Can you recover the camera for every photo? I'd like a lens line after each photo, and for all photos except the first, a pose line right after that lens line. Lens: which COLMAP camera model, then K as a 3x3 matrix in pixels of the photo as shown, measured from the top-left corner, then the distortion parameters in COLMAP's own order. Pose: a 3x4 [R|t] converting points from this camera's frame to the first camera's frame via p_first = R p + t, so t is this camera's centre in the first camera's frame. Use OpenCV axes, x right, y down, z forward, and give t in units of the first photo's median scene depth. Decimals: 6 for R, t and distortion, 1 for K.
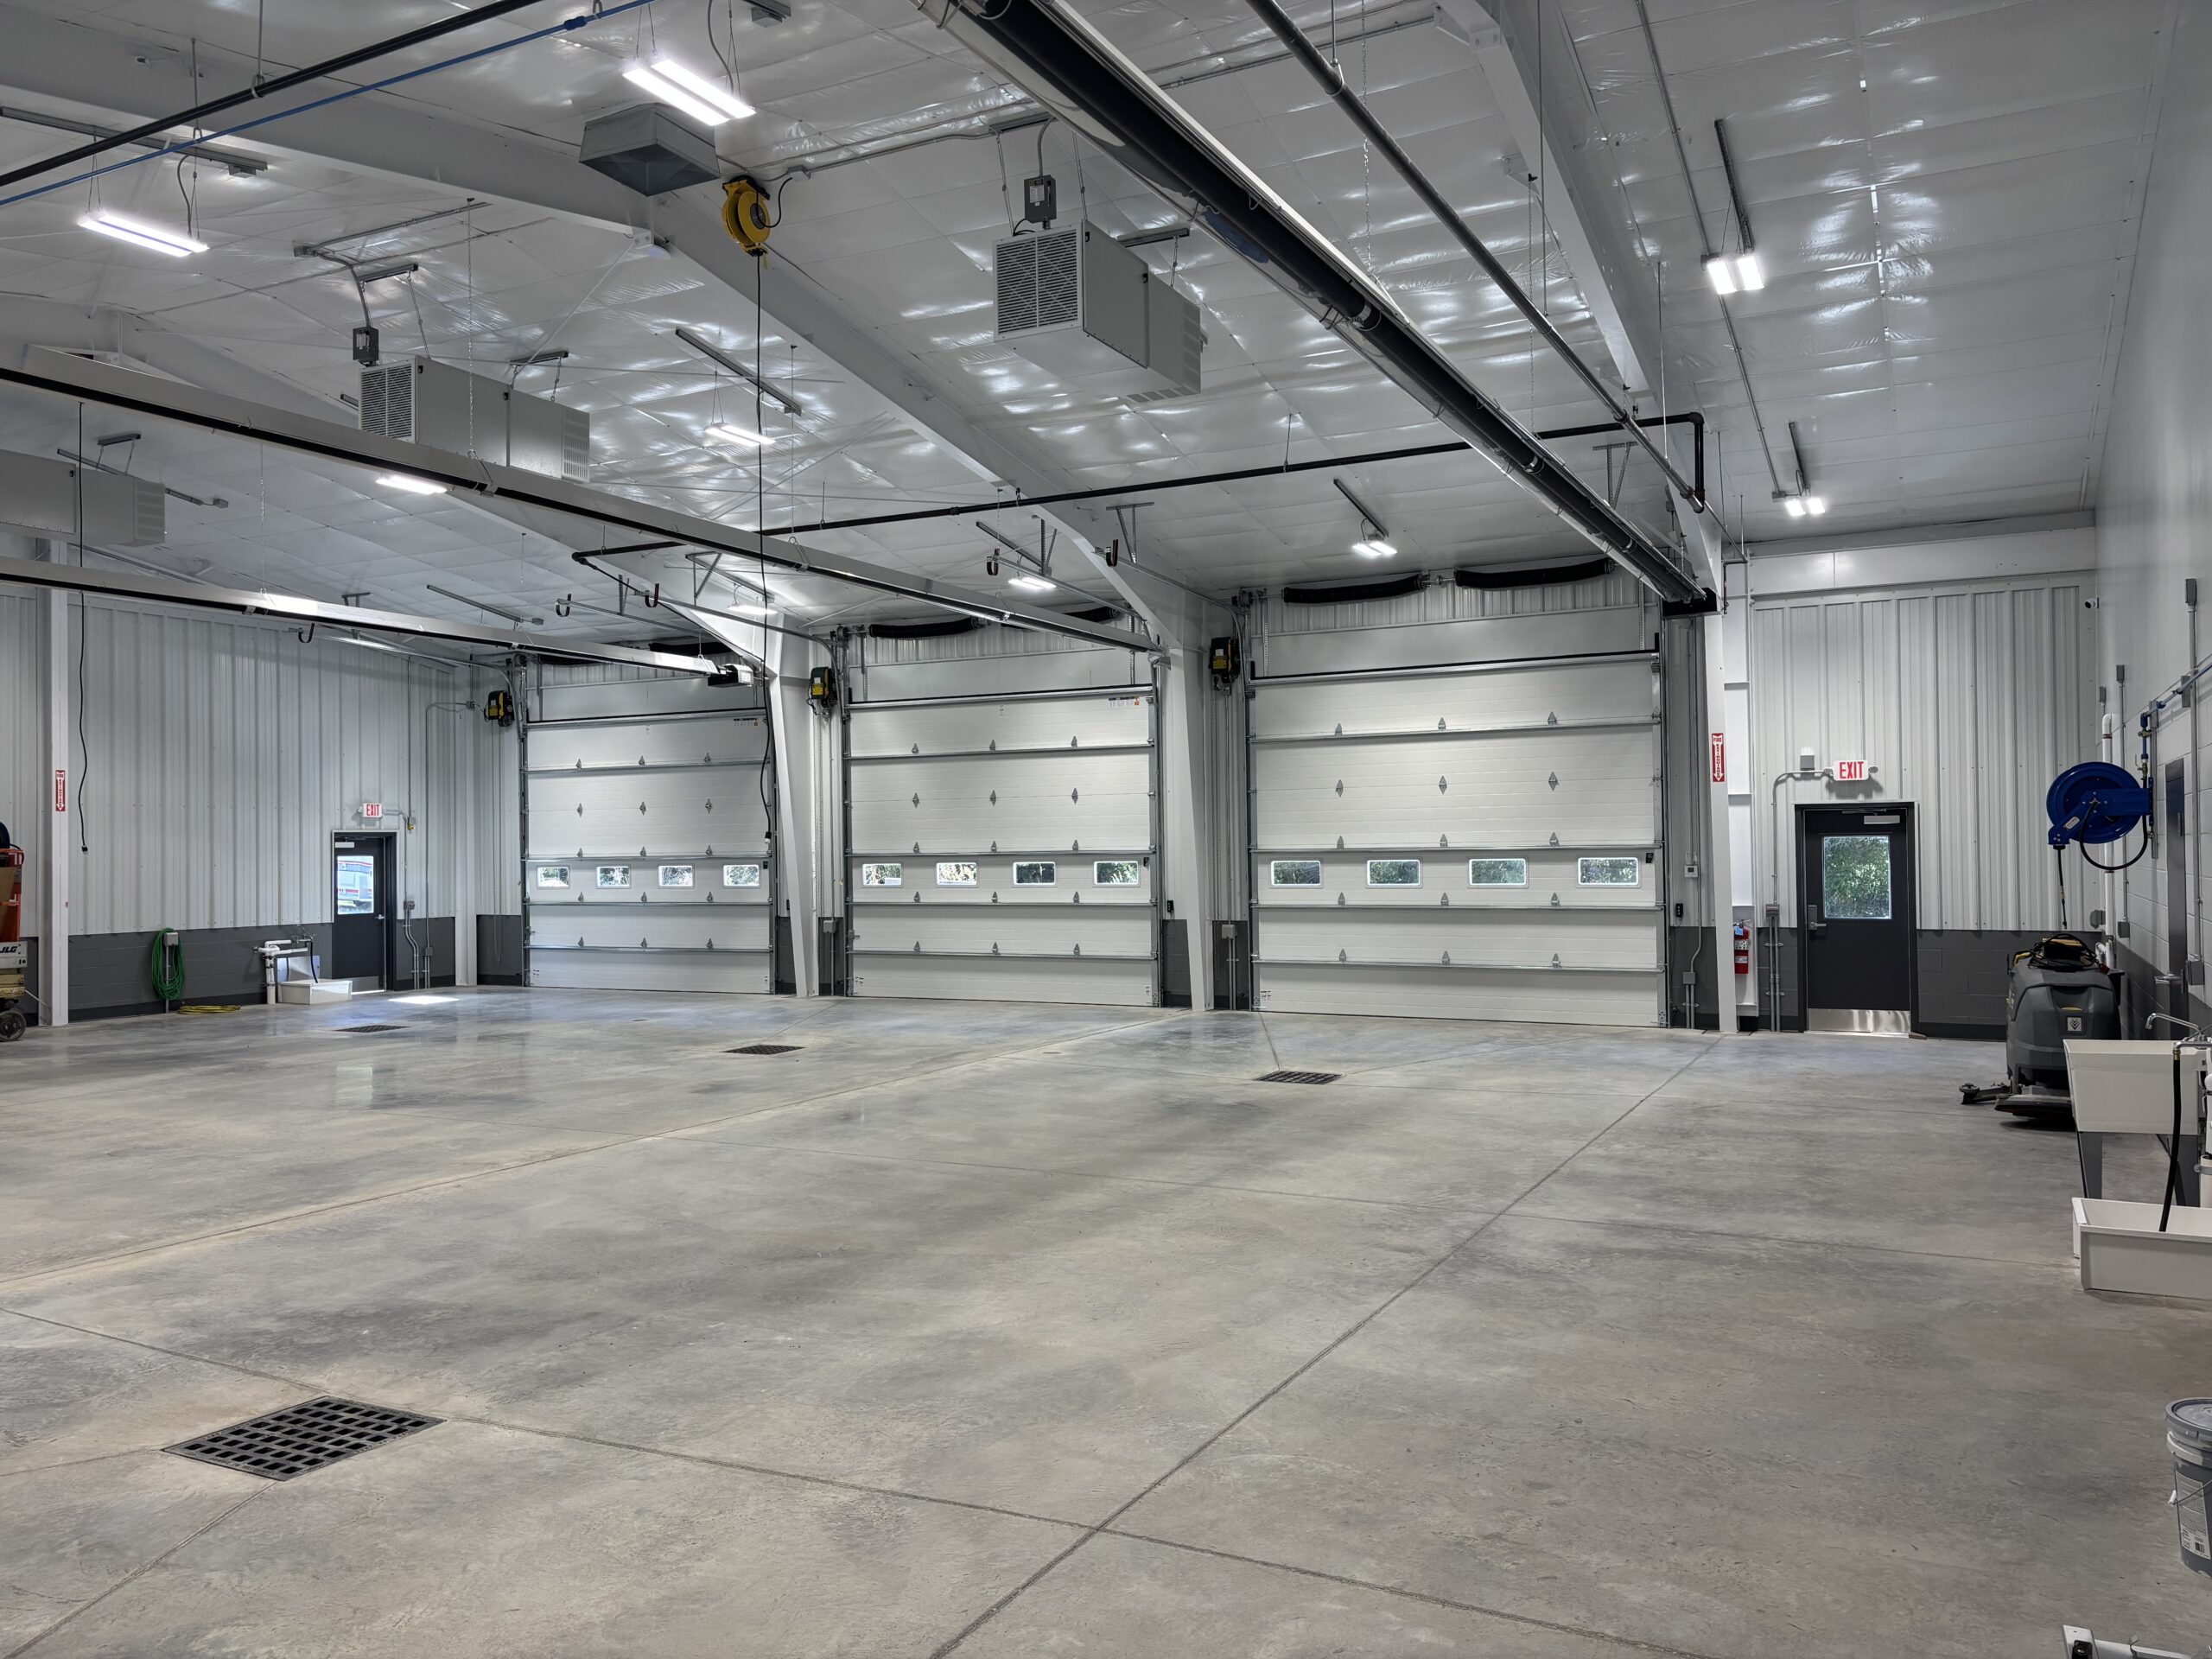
lens RADIAL K [[1689.5, 0, 1106.0], [0, 1689.5, 829.5], [0, 0, 1]] dist [0.099600, -0.305418]
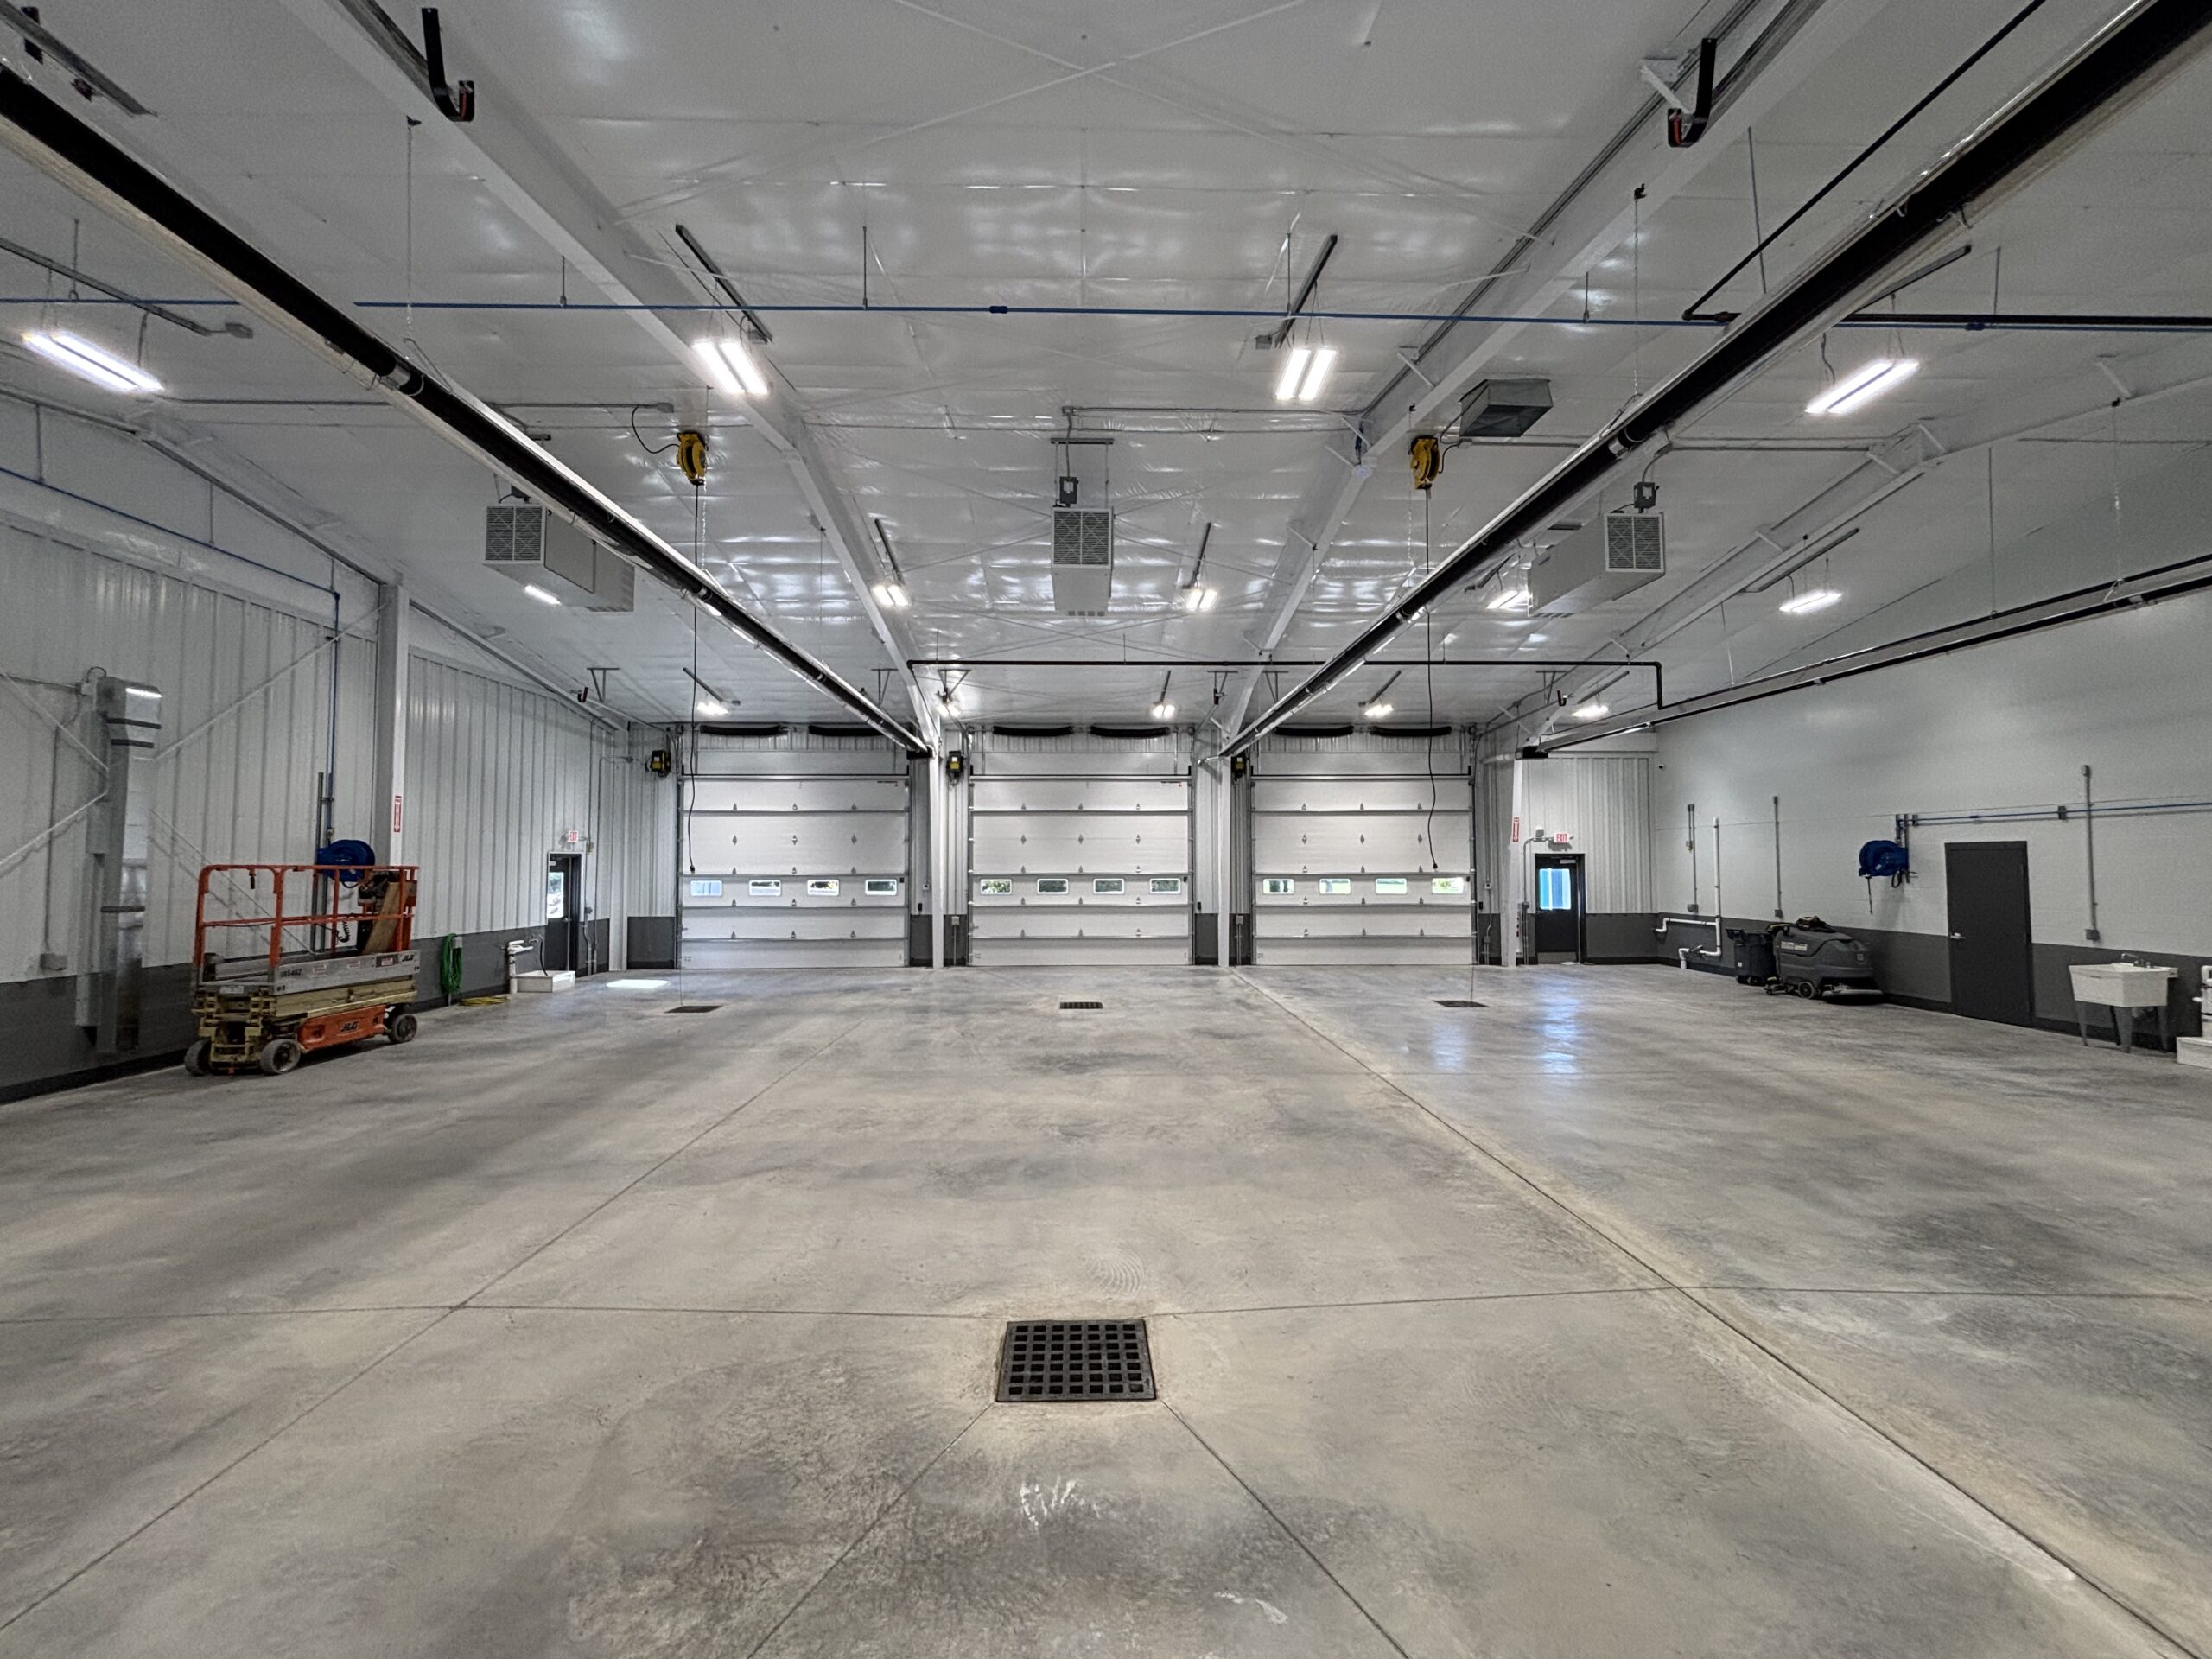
lens RADIAL K [[895.3, 0, 1109.8], [0, 895.3, 820.7], [0, 0, 1]] dist [0.011336, -0.000481]
pose [[0.872147, 0.037965, 0.487769, -0.440907], [-0.014043, 0.998516, -0.052608, 0.007638], [-0.489043, 0.039032, 0.871386, 0.232291]]
